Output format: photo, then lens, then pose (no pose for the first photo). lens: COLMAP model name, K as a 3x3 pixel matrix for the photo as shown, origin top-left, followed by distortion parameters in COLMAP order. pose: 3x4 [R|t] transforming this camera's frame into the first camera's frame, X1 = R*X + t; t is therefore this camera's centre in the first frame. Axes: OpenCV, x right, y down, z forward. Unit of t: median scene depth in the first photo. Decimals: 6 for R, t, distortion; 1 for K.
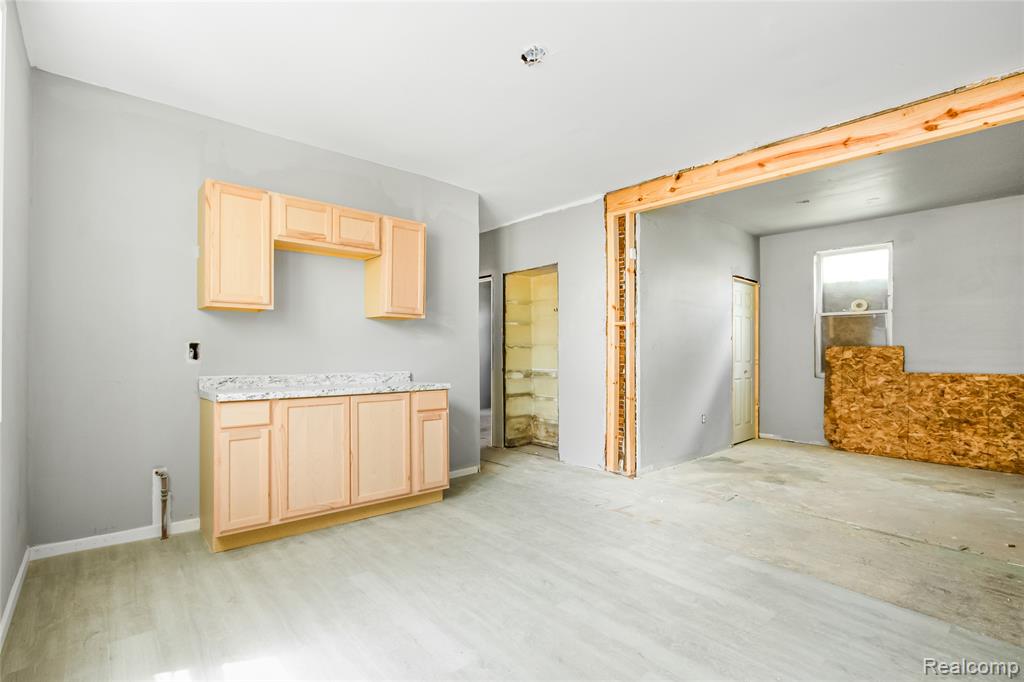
lens RADIAL K [[483.1, 0, 512.0], [0, 483.1, 341.0], [0, 0, 1]] dist [-0.000809, 0.001395]
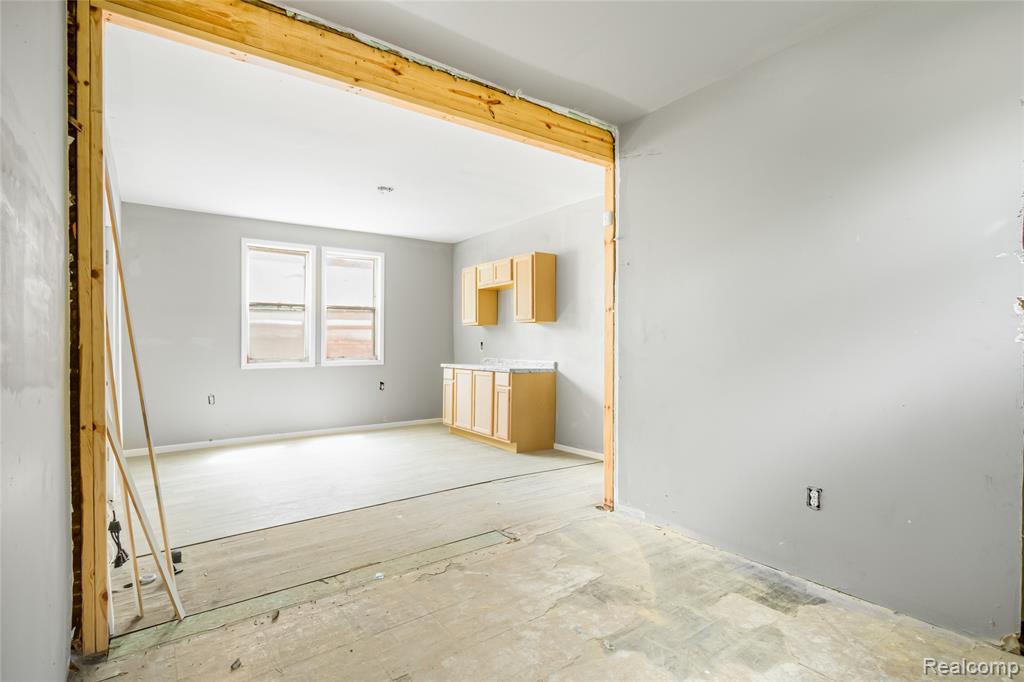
lens RADIAL K [[485.1, 0, 493.5], [0, 485.1, 345.5], [0, 0, 1]] dist [0.001373, 0.000375]
pose [[-0.107264, -0.002942, -0.994226, 1.390856], [0.012166, 0.999917, -0.004271, 0.028424], [0.994156, -0.012554, -0.107220, 1.207306]]
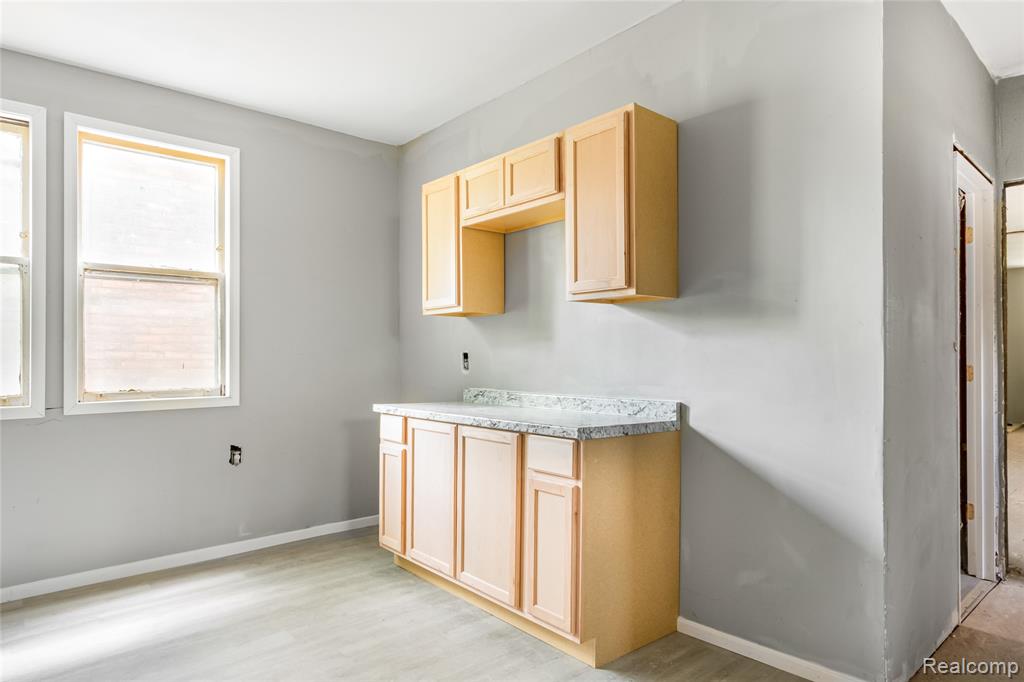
lens RADIAL K [[596.4, 0, 510.5], [0, 596.4, 359.8], [0, 0, 1]] dist [0.001361, 0.000578]
pose [[0.009161, -0.003476, -0.999952, 0.506863], [0.017313, 0.999845, -0.003317, 0.022751], [0.999808, -0.017281, 0.009220, 1.015381]]
